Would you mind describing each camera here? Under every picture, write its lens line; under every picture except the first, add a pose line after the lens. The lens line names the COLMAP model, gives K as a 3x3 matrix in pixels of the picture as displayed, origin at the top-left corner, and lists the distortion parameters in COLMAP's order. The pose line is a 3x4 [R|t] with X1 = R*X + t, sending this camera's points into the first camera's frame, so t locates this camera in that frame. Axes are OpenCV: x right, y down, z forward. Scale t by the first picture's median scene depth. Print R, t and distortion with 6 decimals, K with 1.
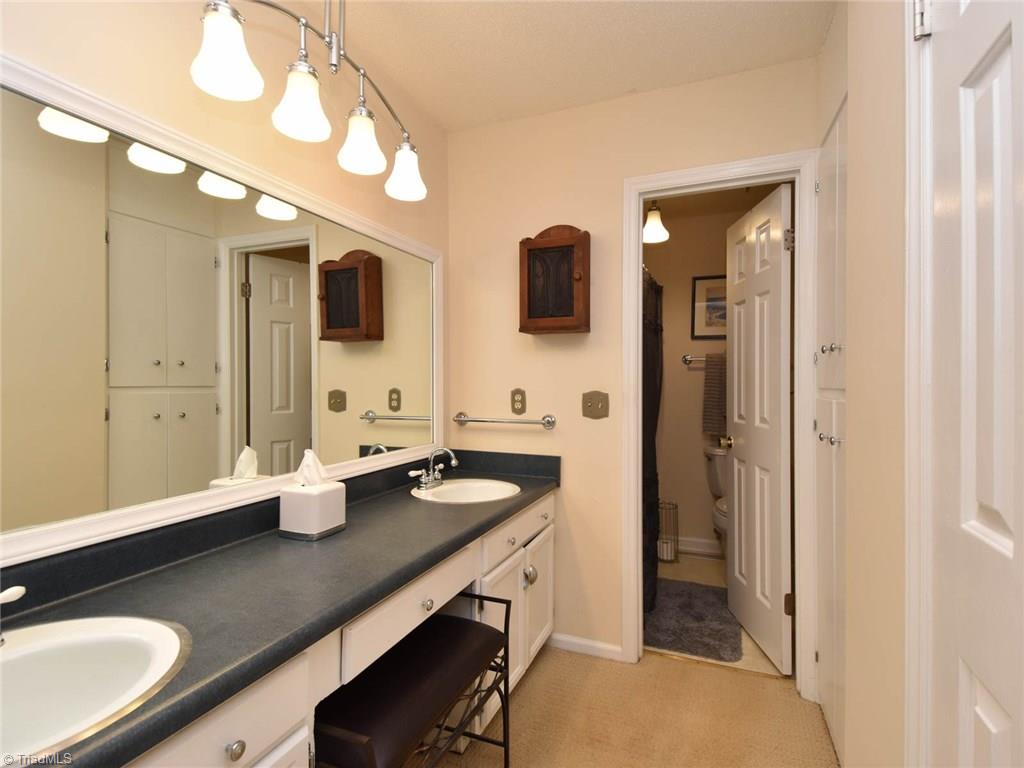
lens RADIAL K [[497.1, 0, 506.5], [0, 497.1, 391.8], [0, 0, 1]] dist [0.032591, -0.022363]
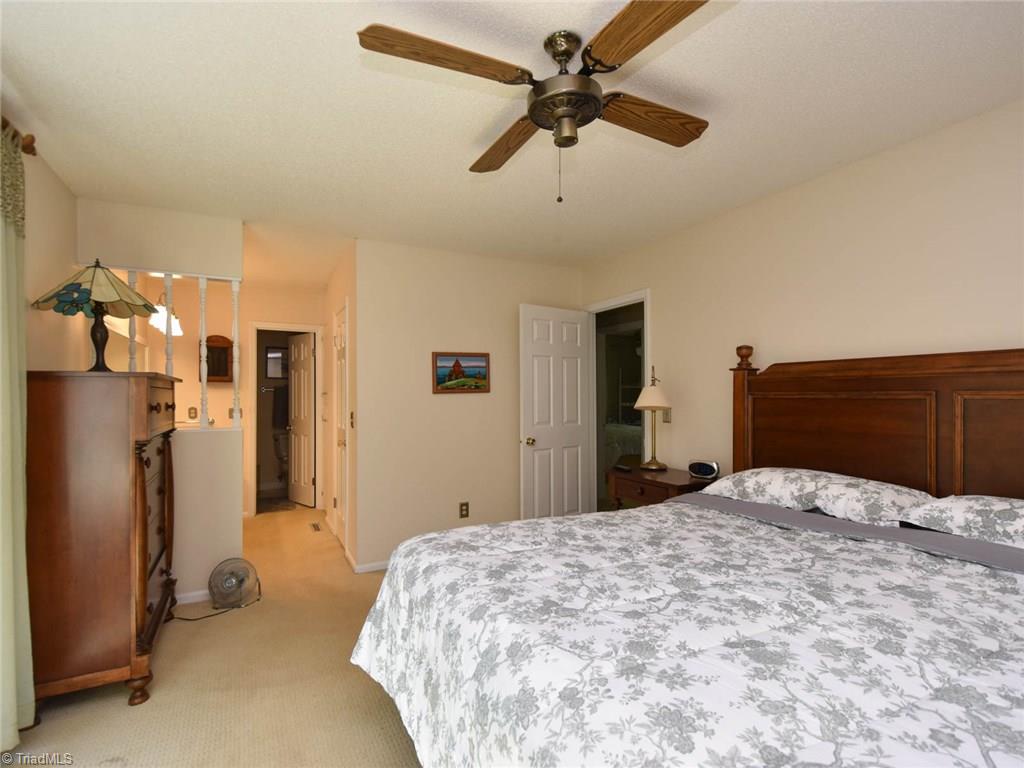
lens RADIAL K [[497.1, 0, 506.5], [0, 497.1, 391.8], [0, 0, 1]] dist [0.032591, -0.022363]
pose [[0.635277, 0.002108, 0.772282, -0.863170], [0.015465, 0.999761, -0.015450, -0.018436], [-0.772130, 0.021758, 0.635093, -1.531790]]
